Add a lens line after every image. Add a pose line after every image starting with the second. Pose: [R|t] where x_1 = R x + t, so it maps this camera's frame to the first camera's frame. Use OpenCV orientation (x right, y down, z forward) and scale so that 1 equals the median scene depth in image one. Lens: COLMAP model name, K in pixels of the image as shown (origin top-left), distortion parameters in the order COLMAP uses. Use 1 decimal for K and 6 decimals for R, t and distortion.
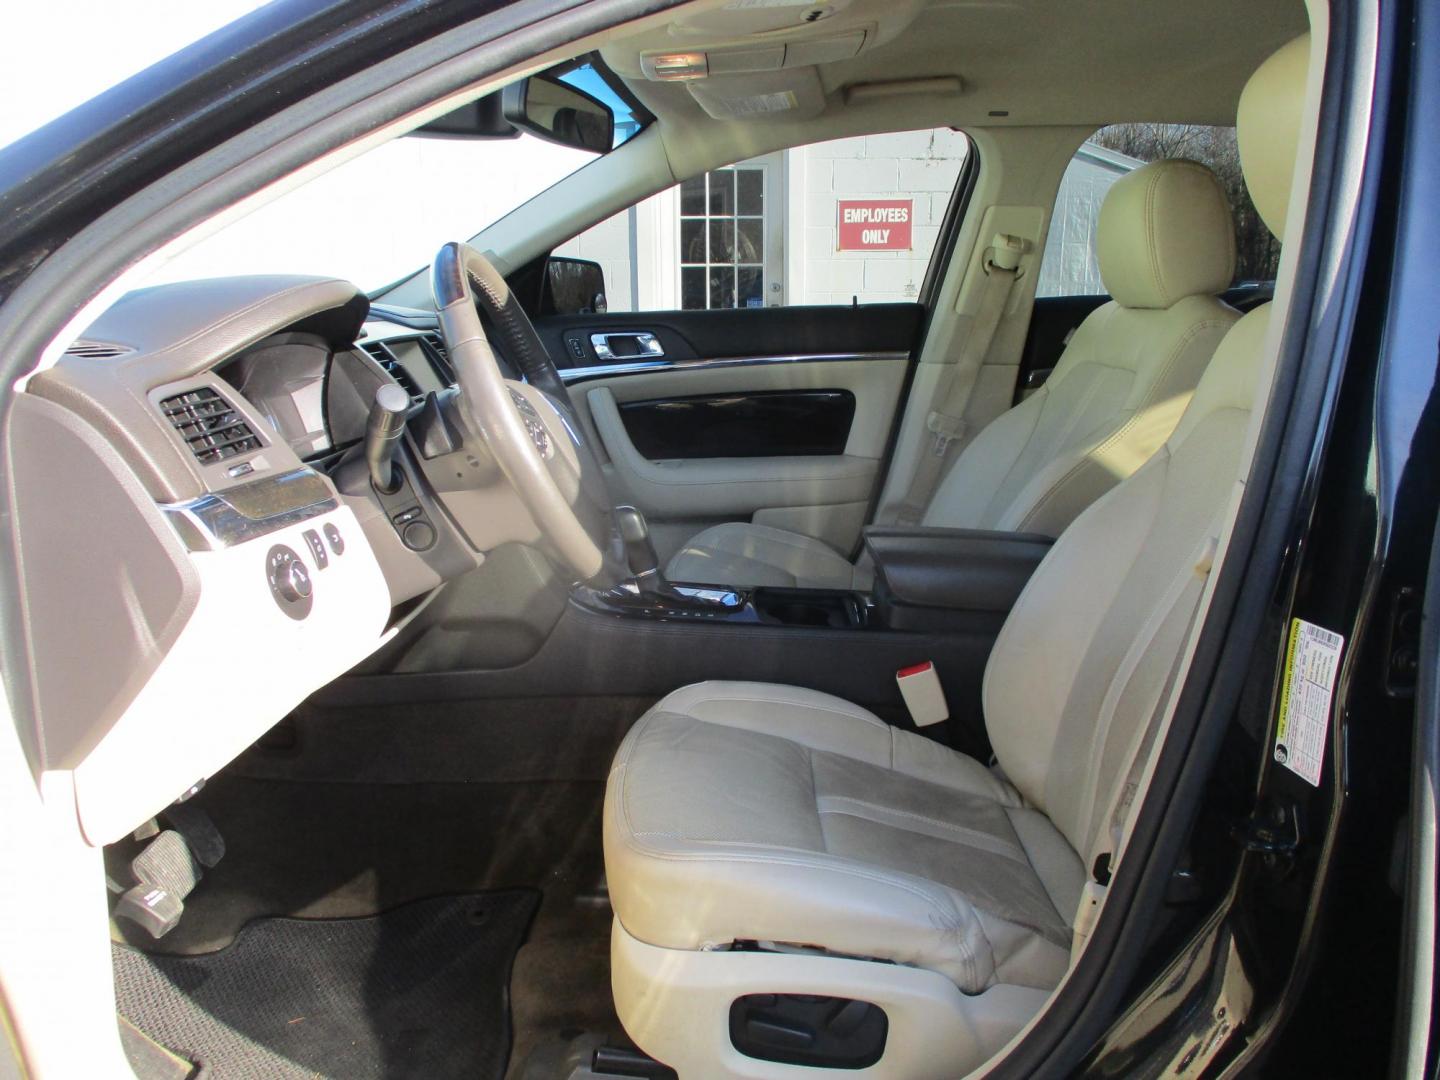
lens RADIAL K [[1174.1, 0, 719.7], [0, 1174.1, 513.8], [0, 0, 1]] dist [-0.008963, -0.003543]
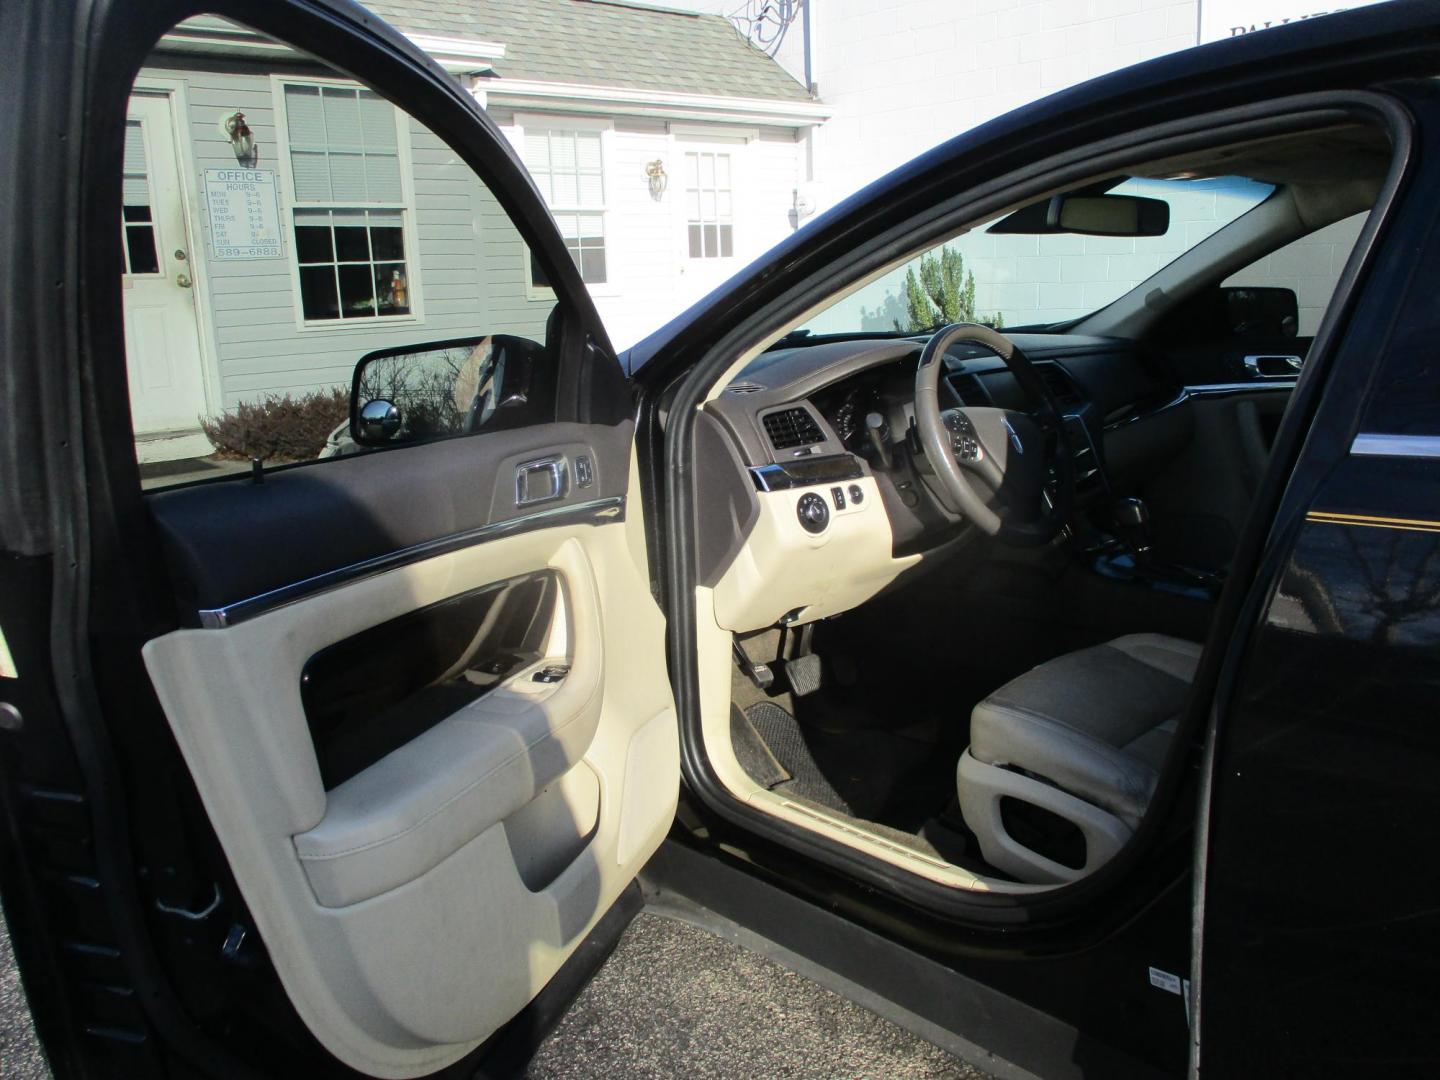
lens RADIAL K [[1209.8, 0, 712.7], [0, 1209.8, 541.5], [0, 0, 1]] dist [-0.020080, -0.003170]
pose [[0.691534, 0.131840, -0.710210, 0.883741], [-0.095713, 0.991257, 0.090817, -0.056530], [0.715975, 0.005174, 0.698107, -0.472338]]
